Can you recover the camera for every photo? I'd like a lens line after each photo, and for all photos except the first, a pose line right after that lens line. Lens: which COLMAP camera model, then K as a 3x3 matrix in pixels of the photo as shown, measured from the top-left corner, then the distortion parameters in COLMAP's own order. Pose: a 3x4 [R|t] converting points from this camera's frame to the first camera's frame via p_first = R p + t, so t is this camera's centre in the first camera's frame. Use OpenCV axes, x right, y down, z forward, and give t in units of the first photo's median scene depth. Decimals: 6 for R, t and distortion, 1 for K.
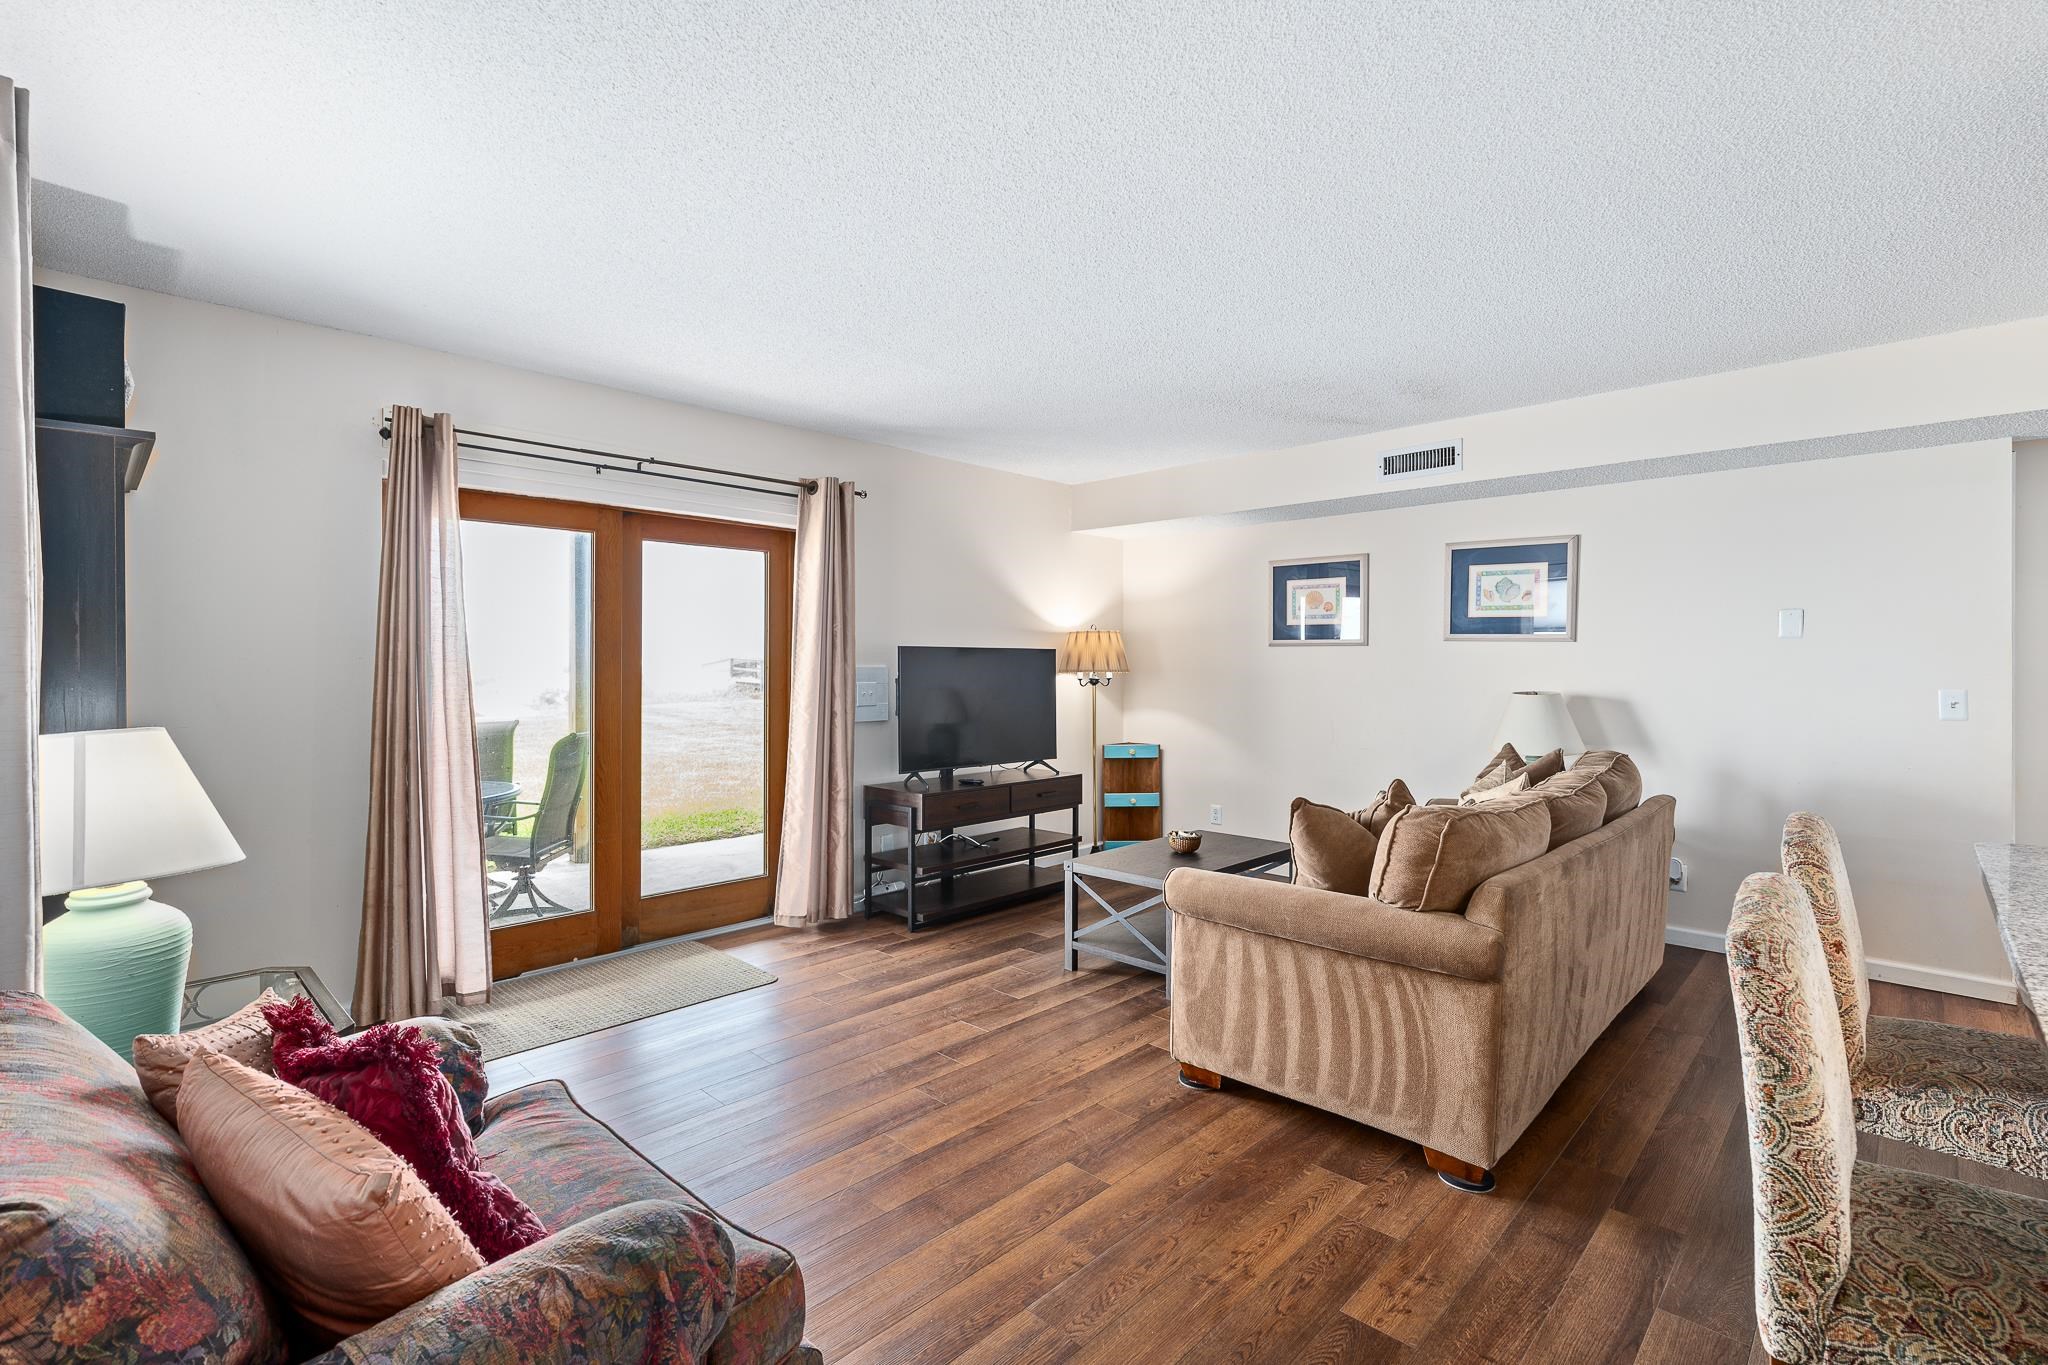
lens RADIAL K [[925.8, 0, 1028.3], [0, 925.8, 665.4], [0, 0, 1]] dist [-0.007765, 0.002595]
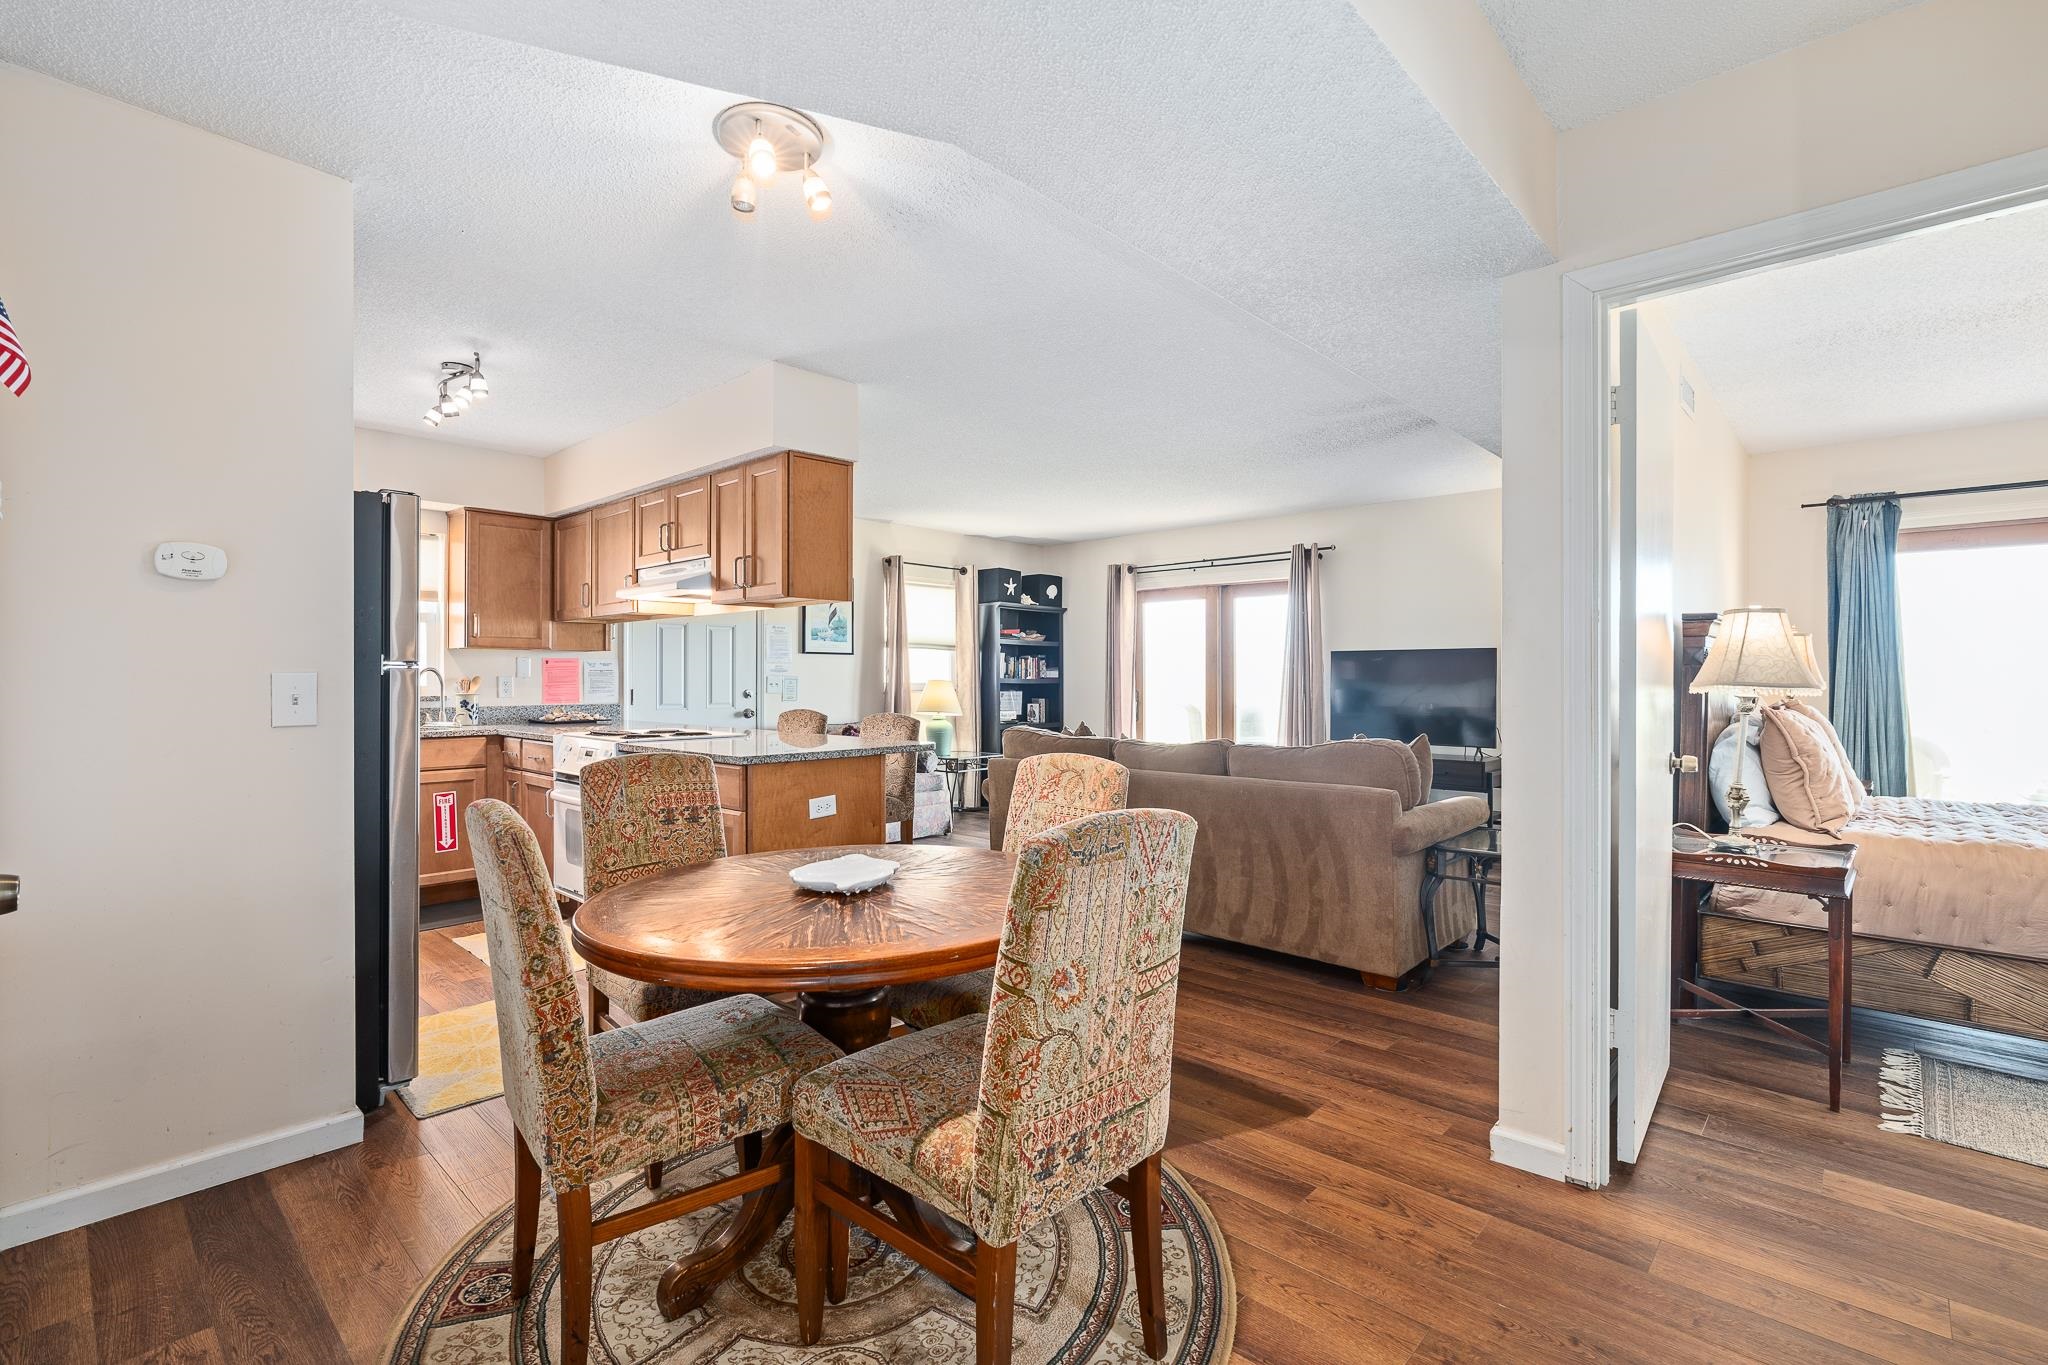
lens RADIAL K [[925.8, 0, 1018.2], [0, 925.8, 676.5], [0, 0, 1]] dist [-0.007765, 0.002595]
pose [[0.012364, -0.003759, -0.999917, 1.498257], [-0.000142, 0.999993, -0.003761, 0.028063], [0.999924, 0.000188, 0.012363, 0.572899]]
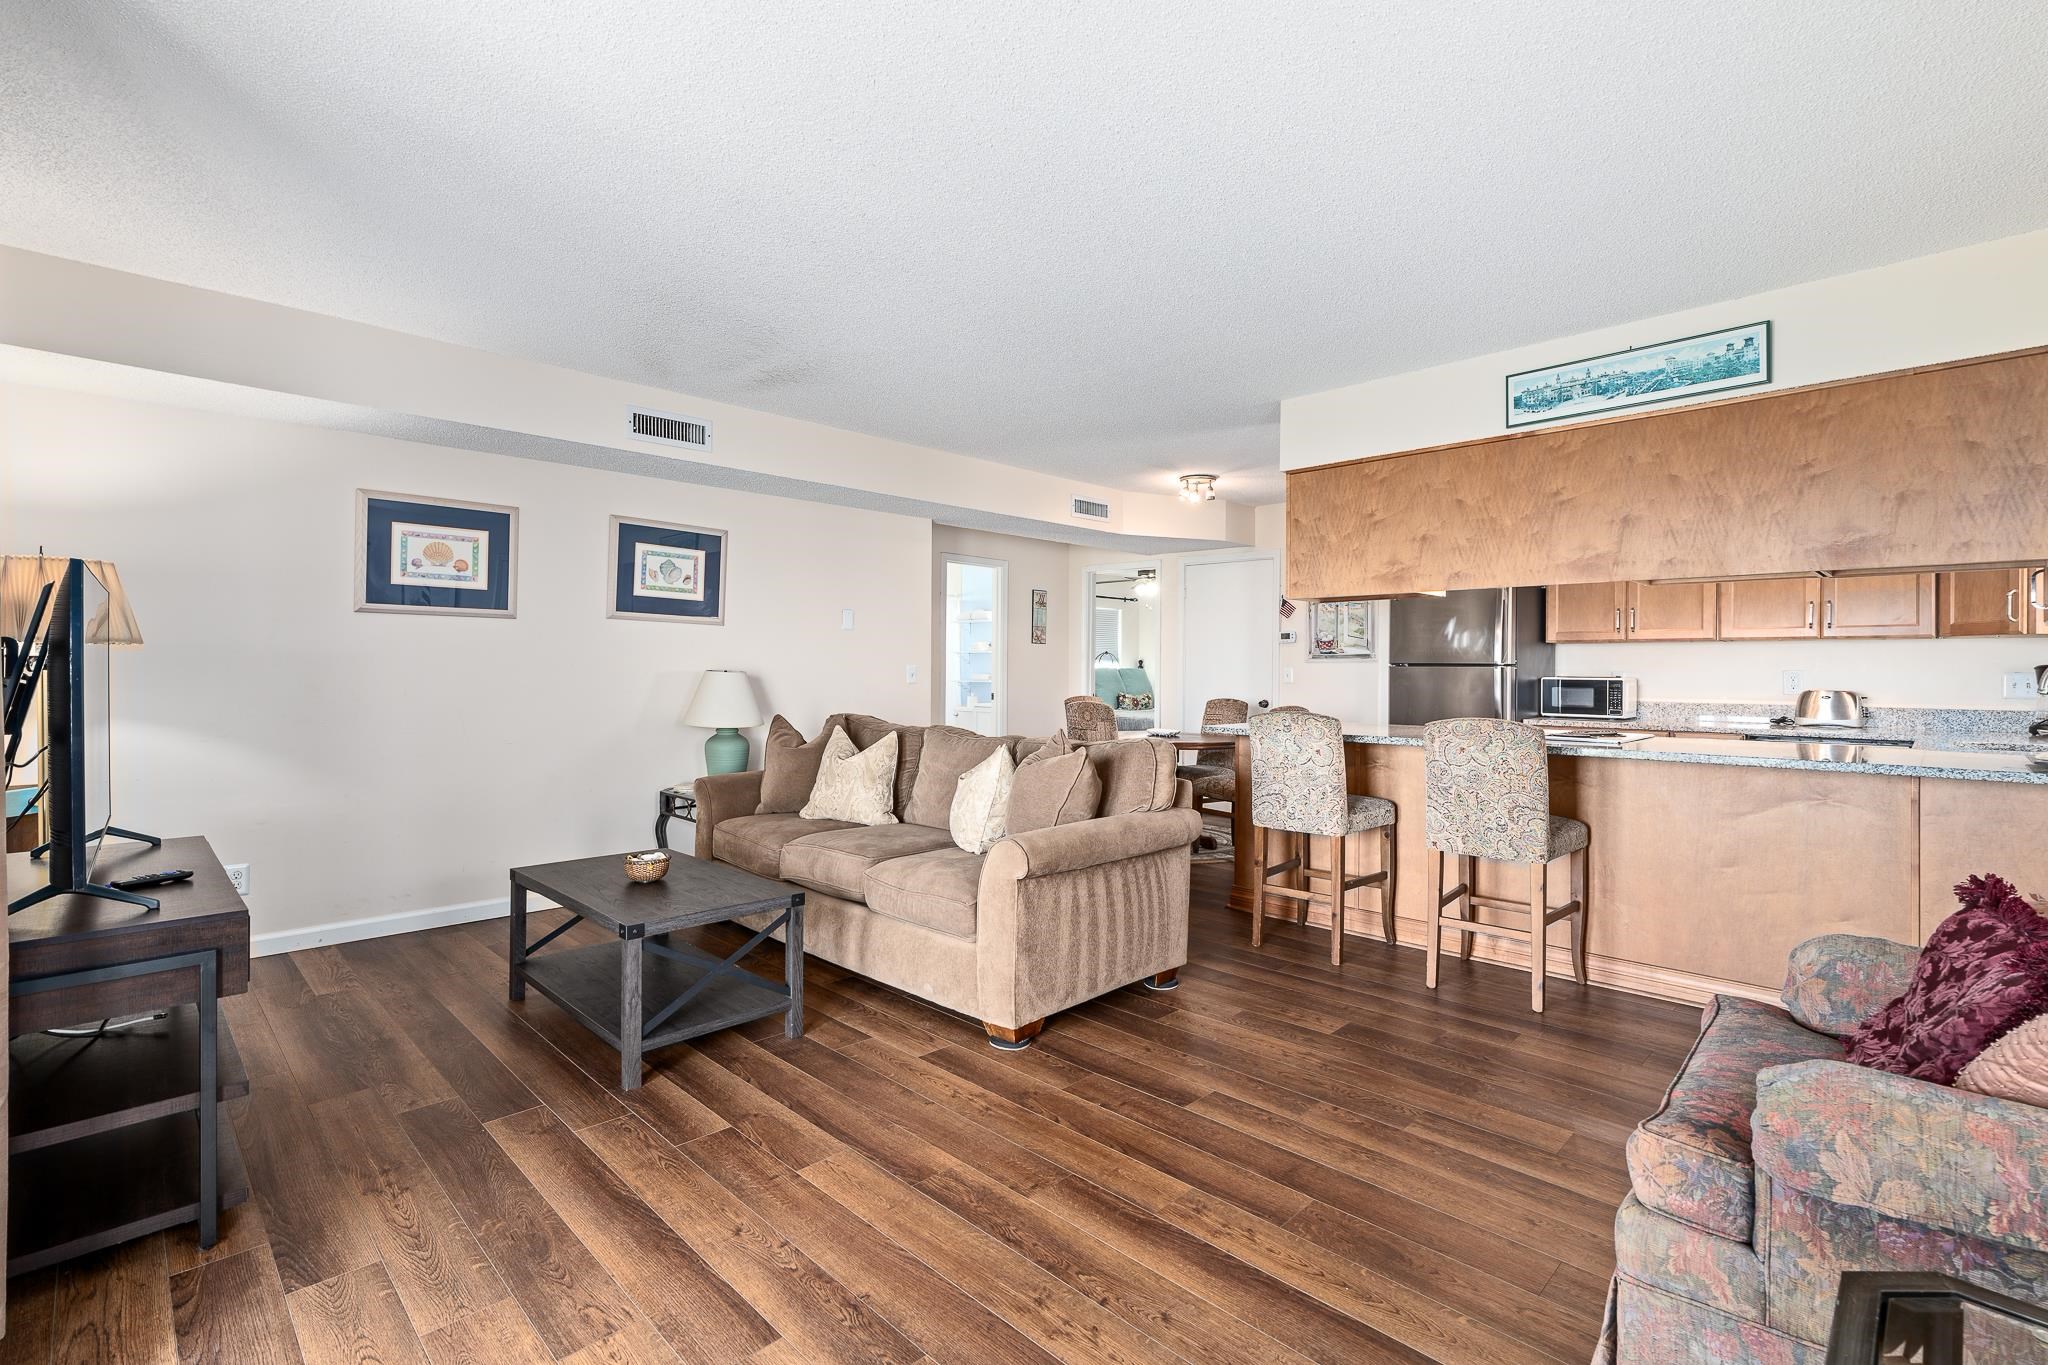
lens RADIAL K [[925.8, 0, 1032.5], [0, 925.8, 665.9], [0, 0, 1]] dist [-0.007765, 0.002595]
pose [[0.015612, 0.001924, 0.999876, -0.596480], [-0.007123, 0.999973, -0.001813, 0.025360], [-0.999853, -0.007094, 0.015626, 0.688377]]
